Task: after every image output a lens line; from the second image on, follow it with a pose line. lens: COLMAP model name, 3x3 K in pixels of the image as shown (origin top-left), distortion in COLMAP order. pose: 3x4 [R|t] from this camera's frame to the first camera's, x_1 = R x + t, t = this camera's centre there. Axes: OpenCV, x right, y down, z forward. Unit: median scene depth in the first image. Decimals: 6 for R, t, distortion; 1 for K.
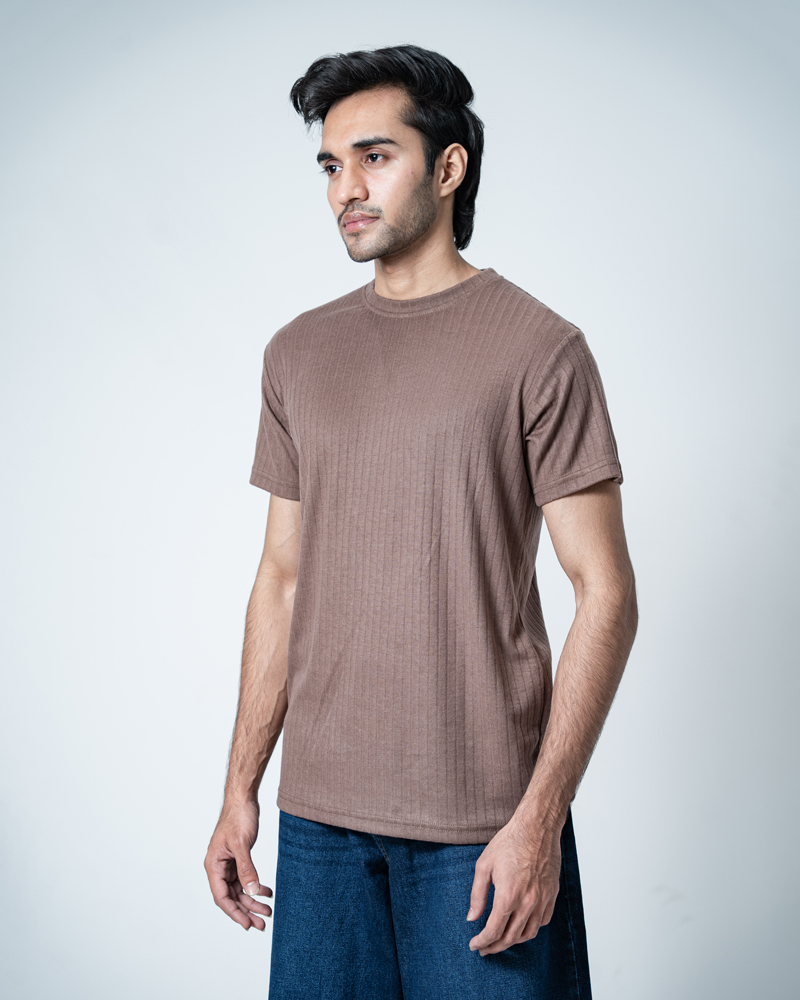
lens RADIAL K [[2135.1, 0, 400.0], [0, 2135.1, 500.0], [0, 0, 1]] dist [0.284664, -0.060252]
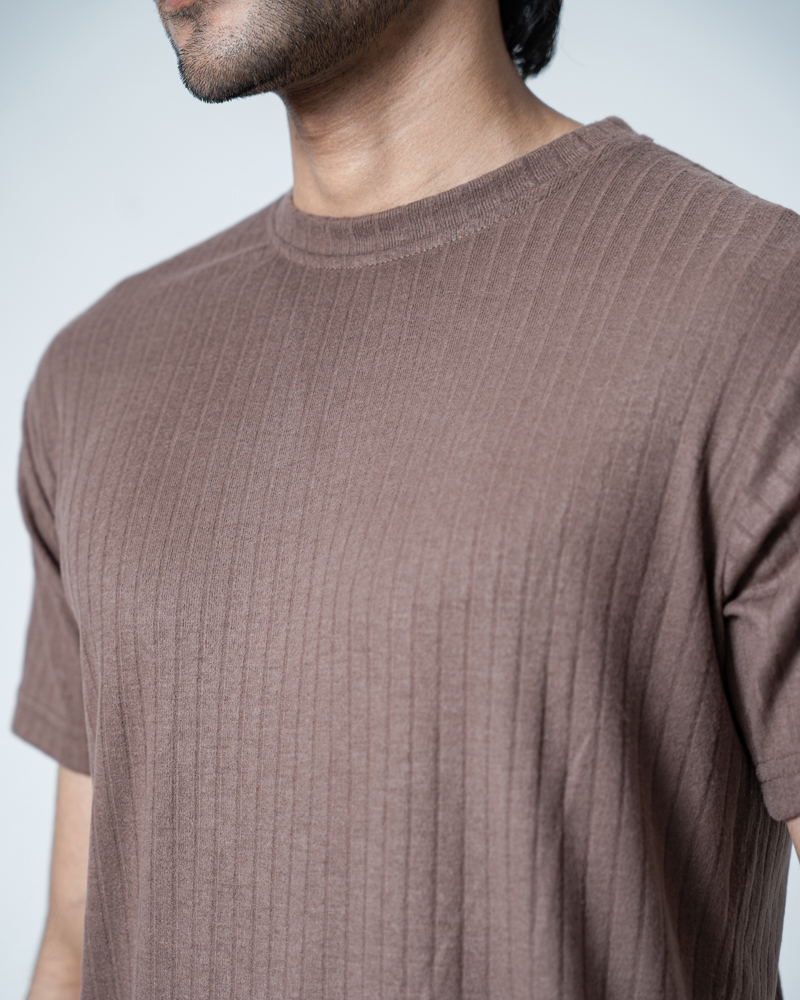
lens RADIAL K [[2135.1, 0, 400.0], [0, 2135.1, 500.0], [0, 0, 1]] dist [0.284664, -0.060252]
pose [[0.992340, -0.029995, -0.119840, 0.049466], [0.023851, 0.998342, -0.052383, -0.029378], [0.121212, 0.049123, 0.991410, 0.669930]]
